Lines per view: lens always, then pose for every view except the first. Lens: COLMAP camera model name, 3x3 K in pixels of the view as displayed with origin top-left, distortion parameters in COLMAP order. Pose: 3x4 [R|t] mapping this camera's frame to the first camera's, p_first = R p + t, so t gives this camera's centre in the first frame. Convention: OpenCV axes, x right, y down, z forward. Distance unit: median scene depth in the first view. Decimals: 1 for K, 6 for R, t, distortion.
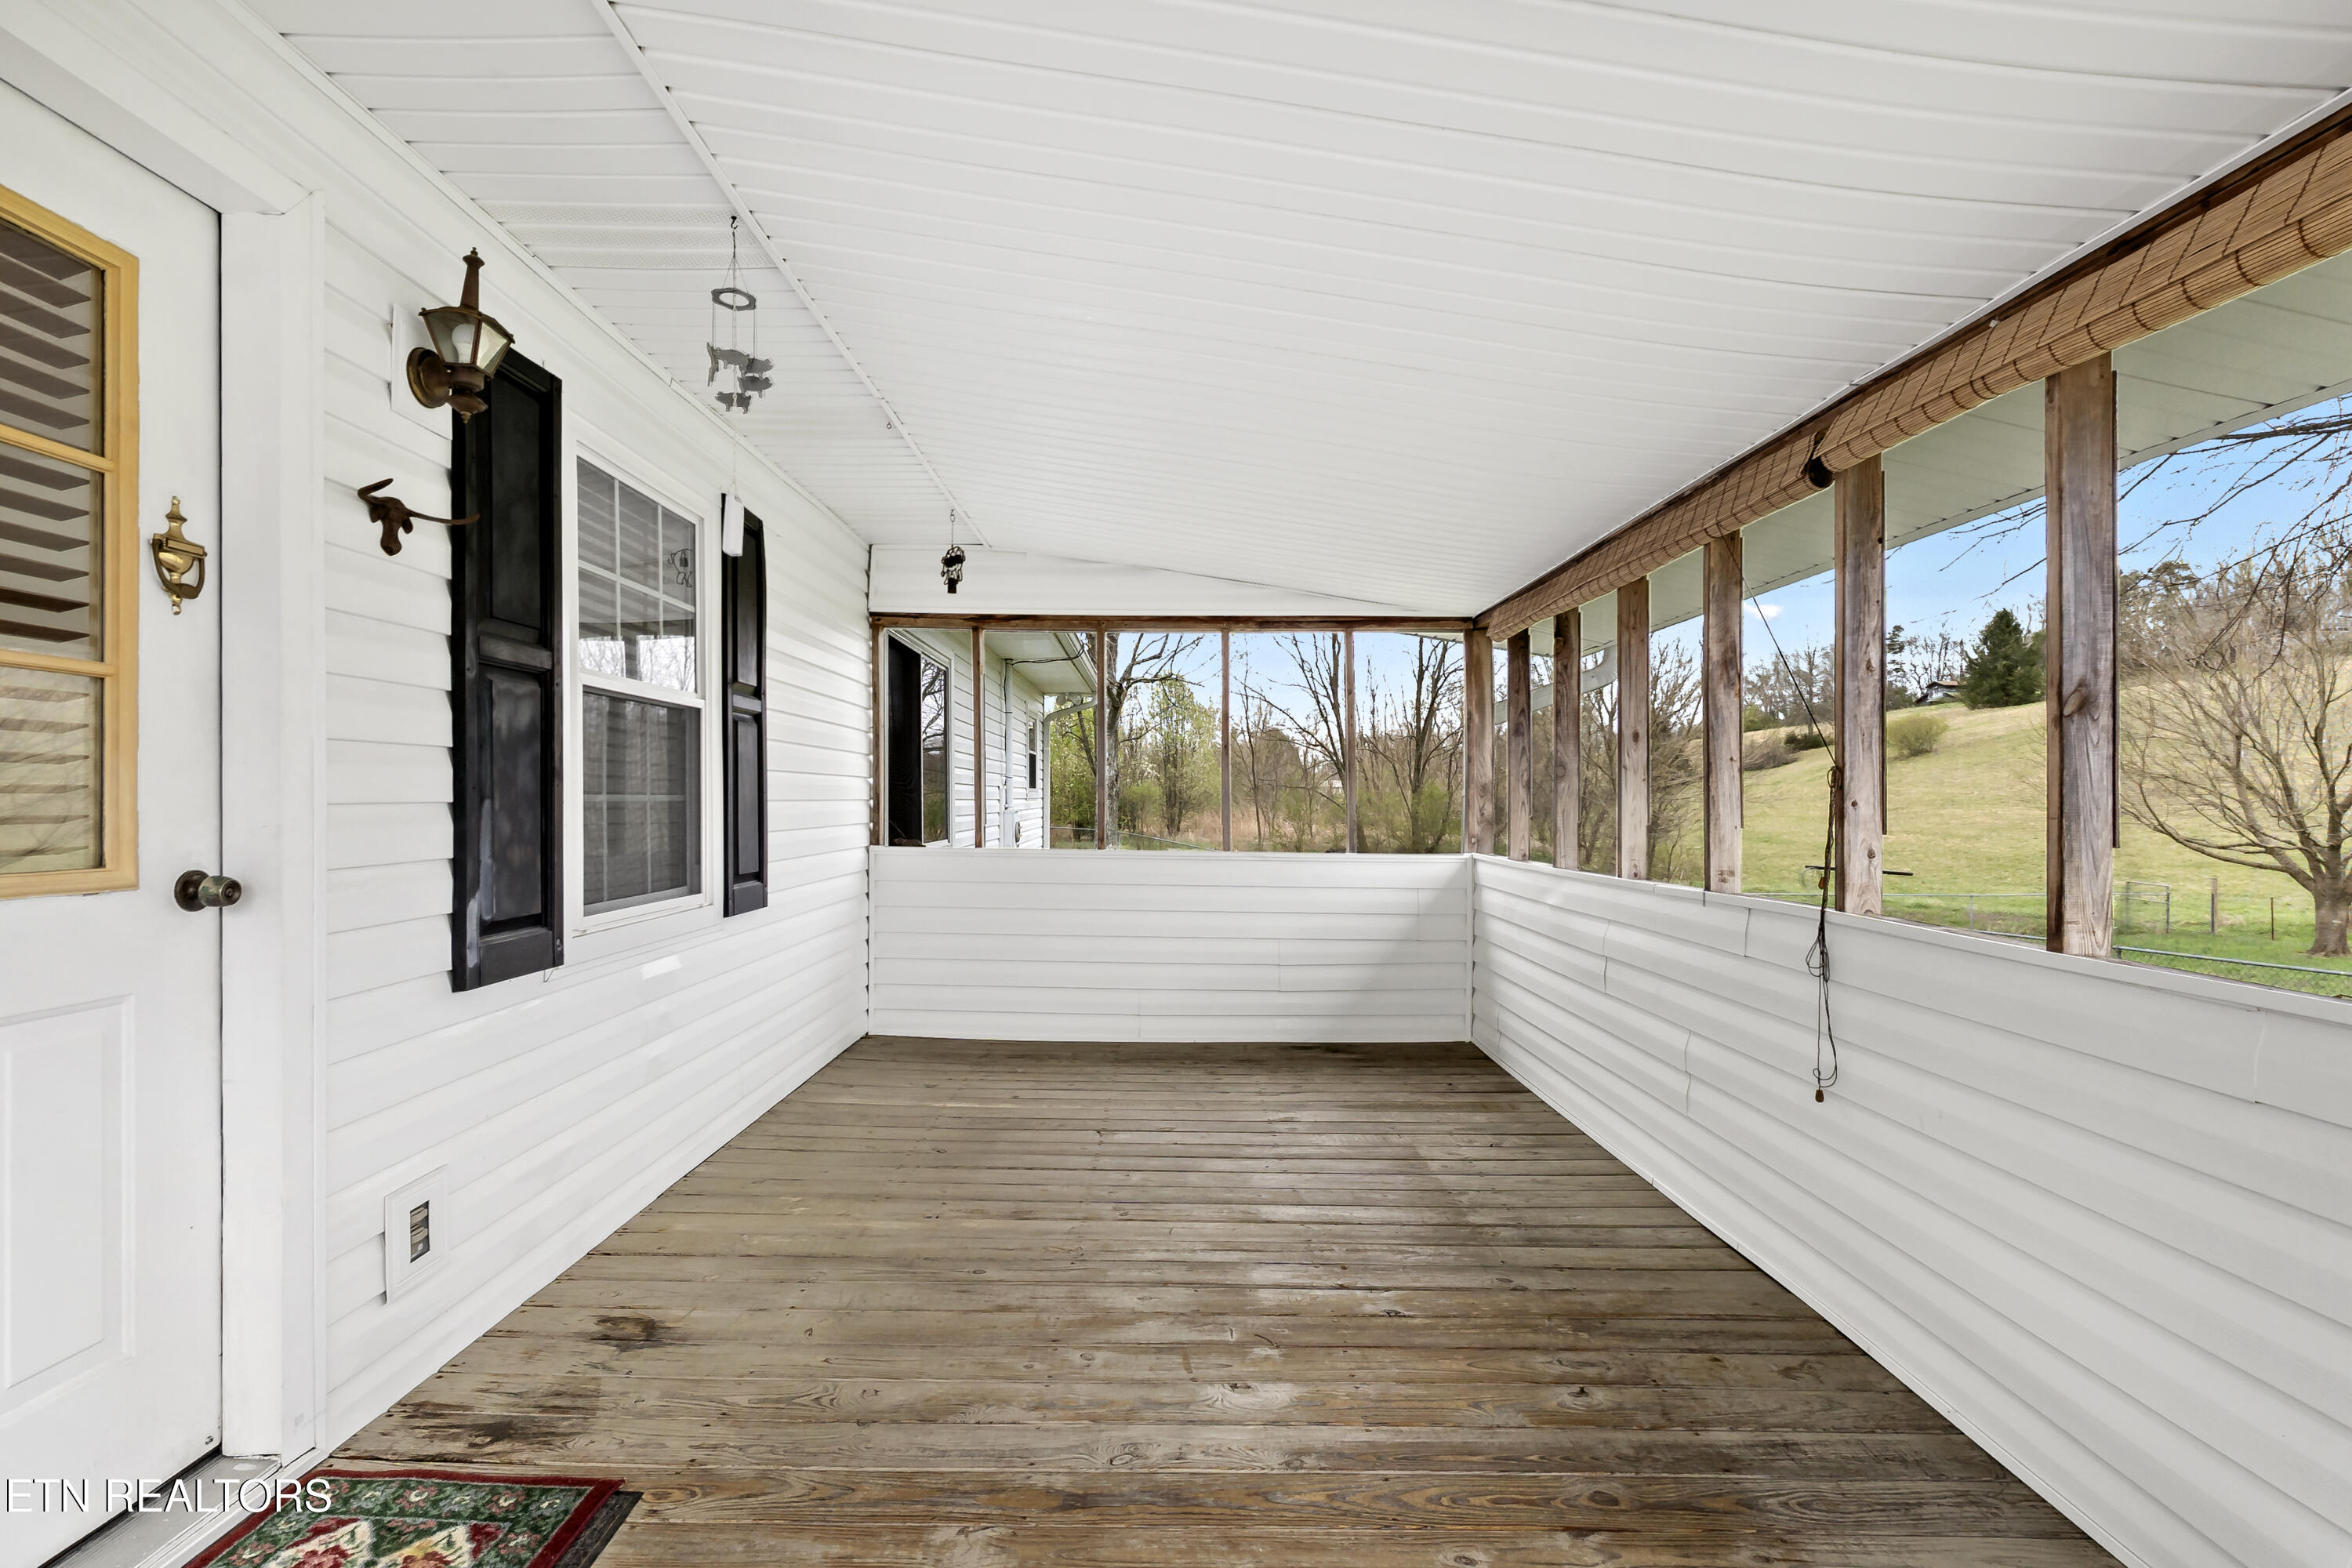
lens RADIAL K [[1139.0, 0, 1175.8], [0, 1139.0, 796.0], [0, 0, 1]] dist [0.000000, -0.000155]
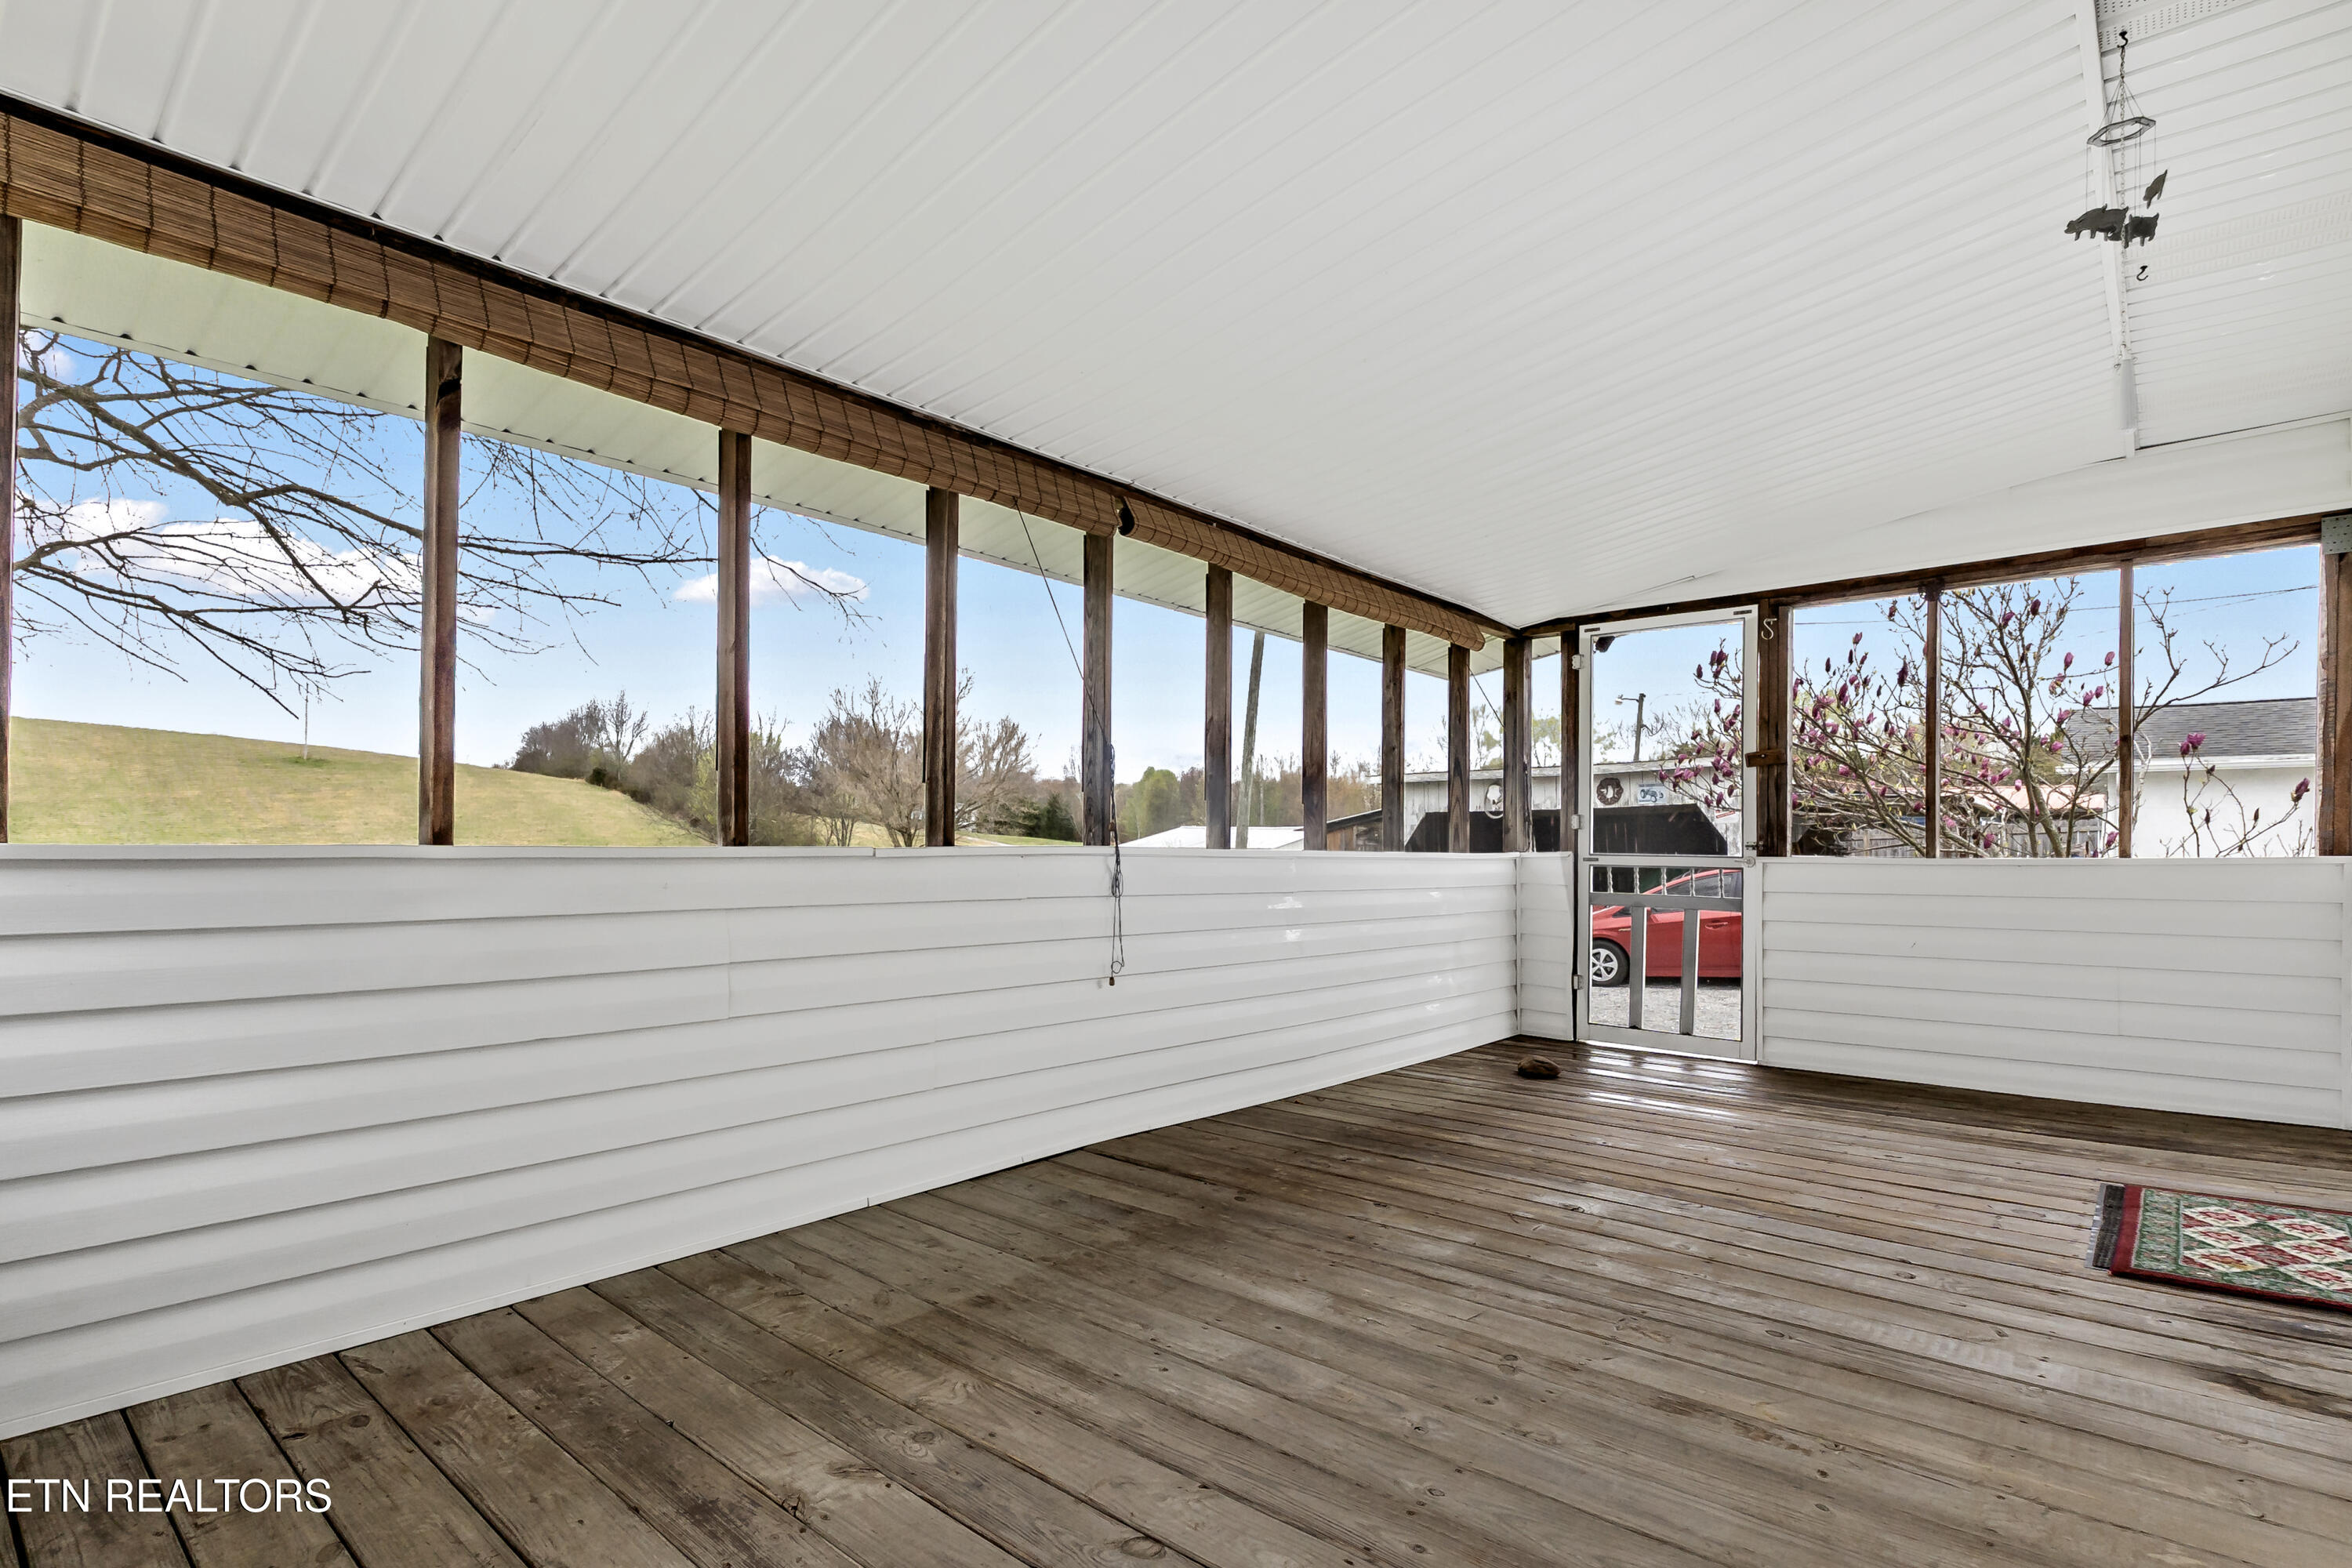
lens RADIAL K [[1139.0, 0, 1166.0], [0, 1139.0, 841.3], [0, 0, 1]] dist [0.000000, -0.000155]
pose [[-0.739619, -0.012264, 0.672914, -0.371270], [-0.014795, 0.999889, 0.001962, 0.082306], [-0.672863, -0.008505, -0.739718, 1.793837]]
